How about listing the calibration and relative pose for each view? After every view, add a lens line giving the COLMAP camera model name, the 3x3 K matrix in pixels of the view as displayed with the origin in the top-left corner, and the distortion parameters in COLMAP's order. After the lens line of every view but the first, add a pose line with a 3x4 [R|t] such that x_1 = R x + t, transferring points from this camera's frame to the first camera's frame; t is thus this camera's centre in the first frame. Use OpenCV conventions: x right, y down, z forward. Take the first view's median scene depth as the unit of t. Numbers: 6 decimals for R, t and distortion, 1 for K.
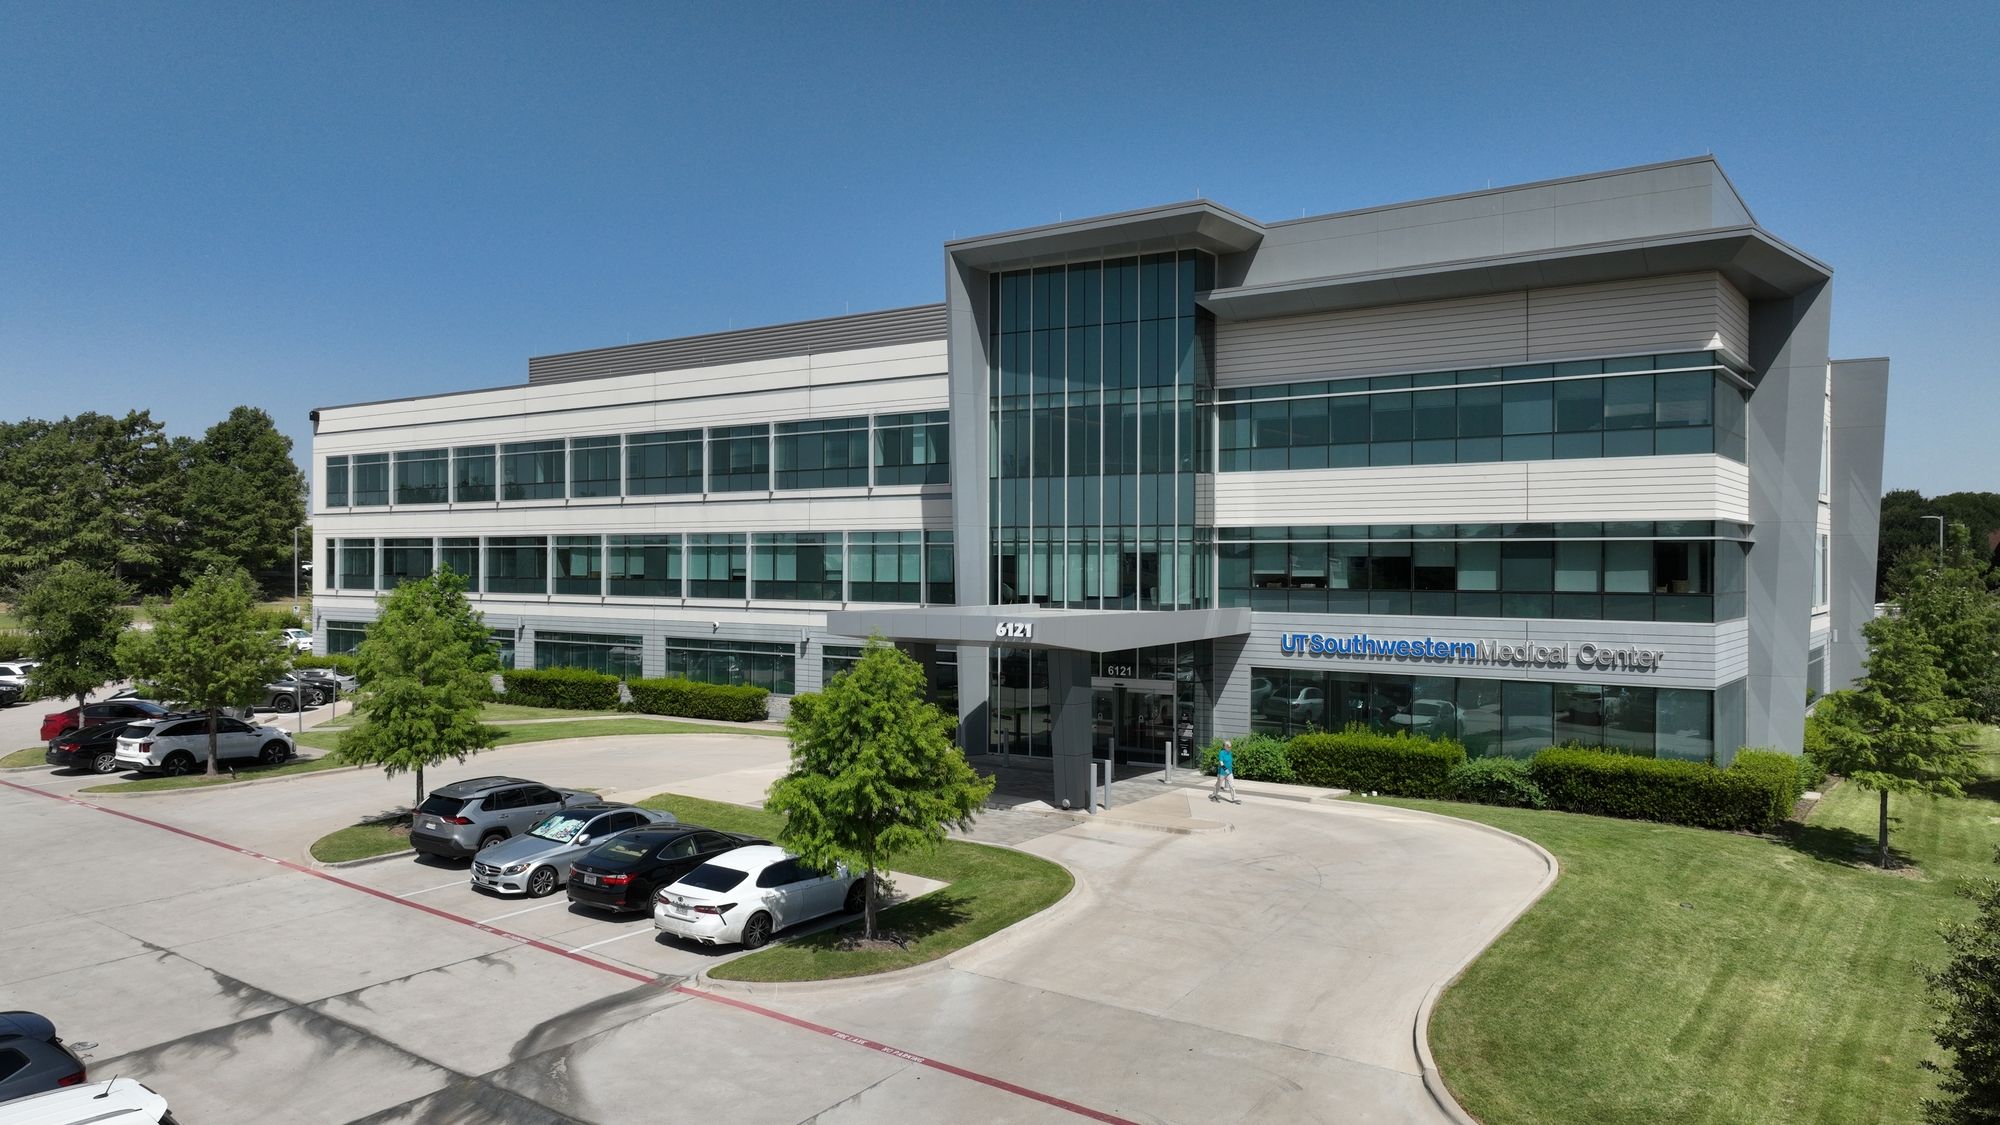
lens RADIAL K [[1409.3, 0, 1000.0], [0, 1409.3, 562.5], [0, 0, 1]] dist [0.006154, 0.004247]
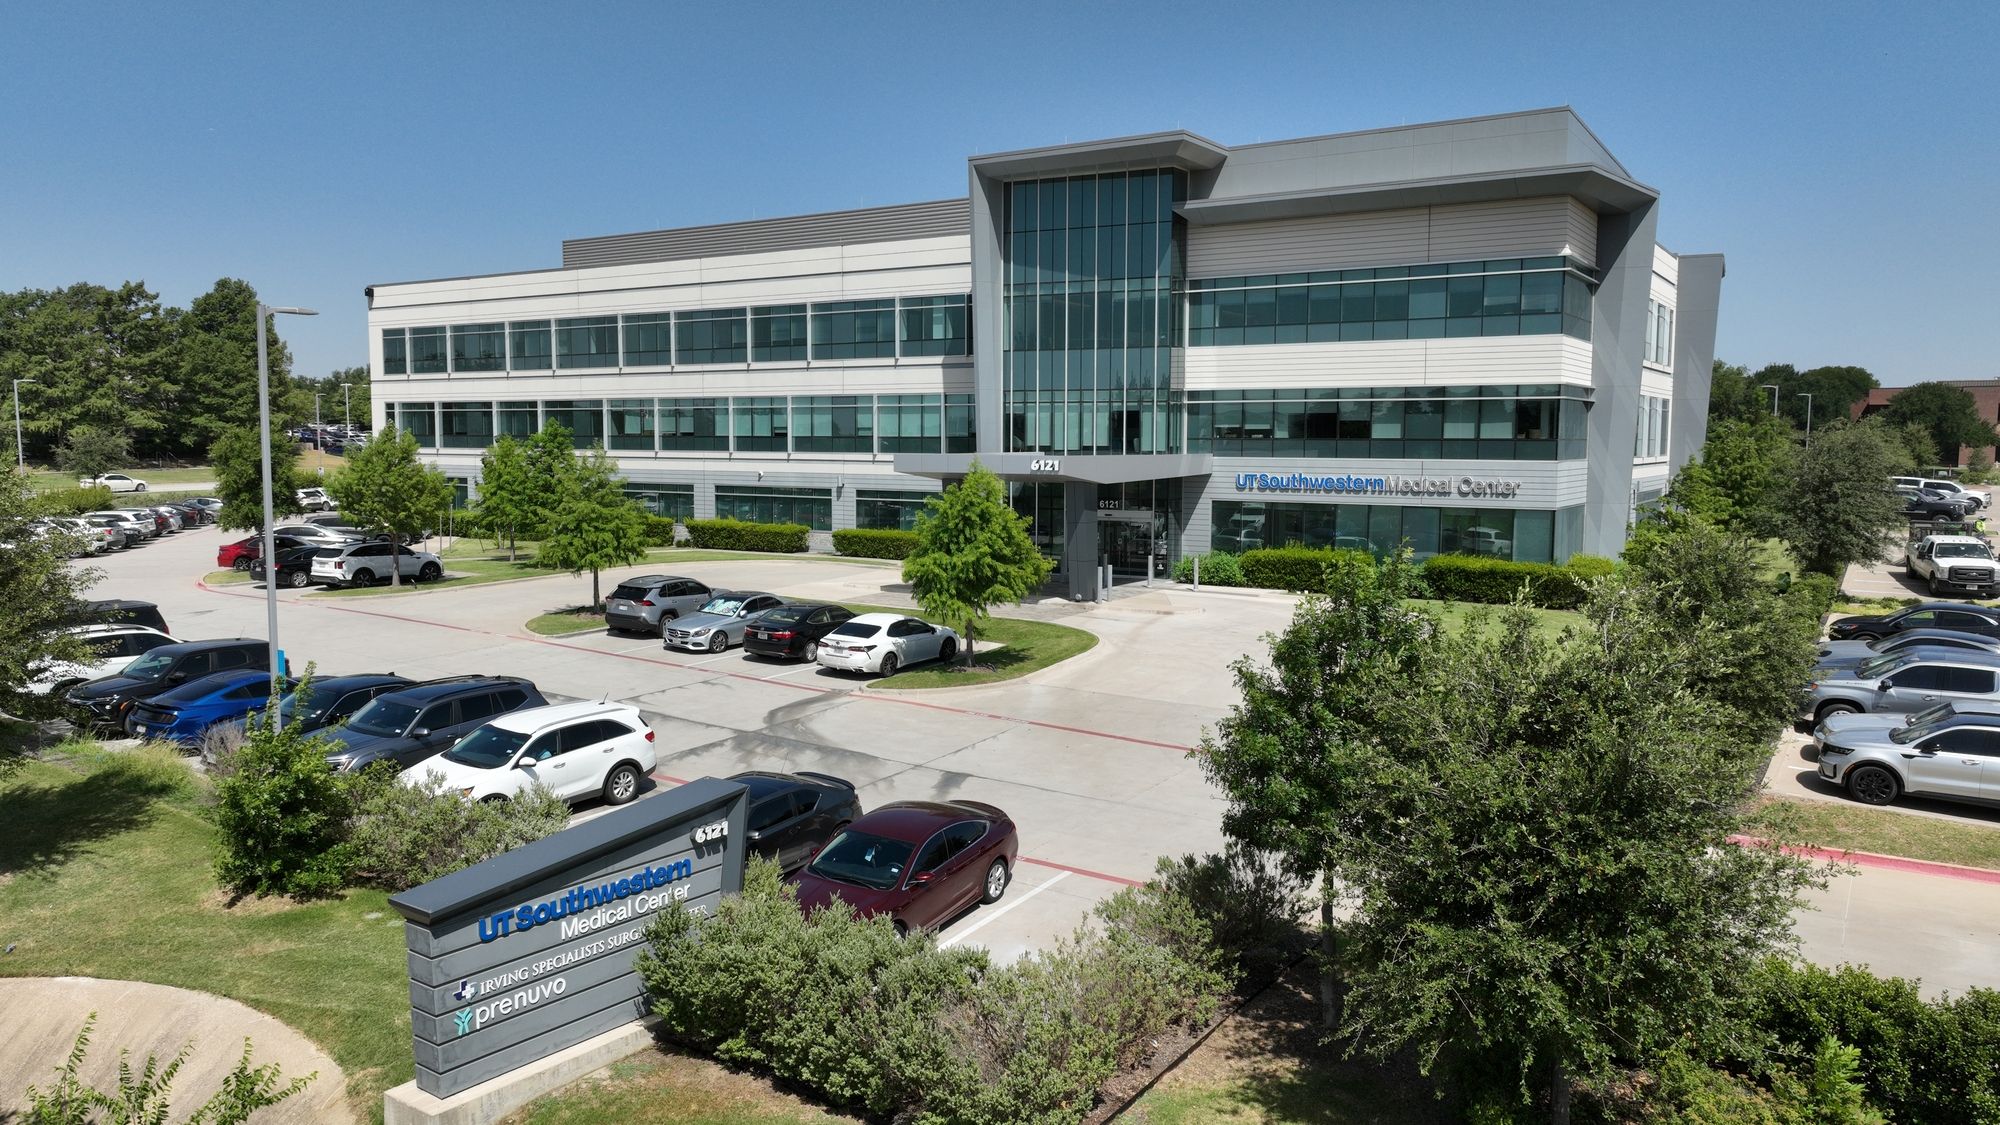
lens RADIAL K [[1409.3, 0, 1000.0], [0, 1409.3, 562.5], [0, 0, 1]] dist [0.006154, 0.004247]
pose [[0.998589, -0.004399, 0.052912, -0.081879], [-0.000346, 0.996002, 0.089329, 0.015917], [-0.053094, -0.089221, 0.994596, -0.267559]]
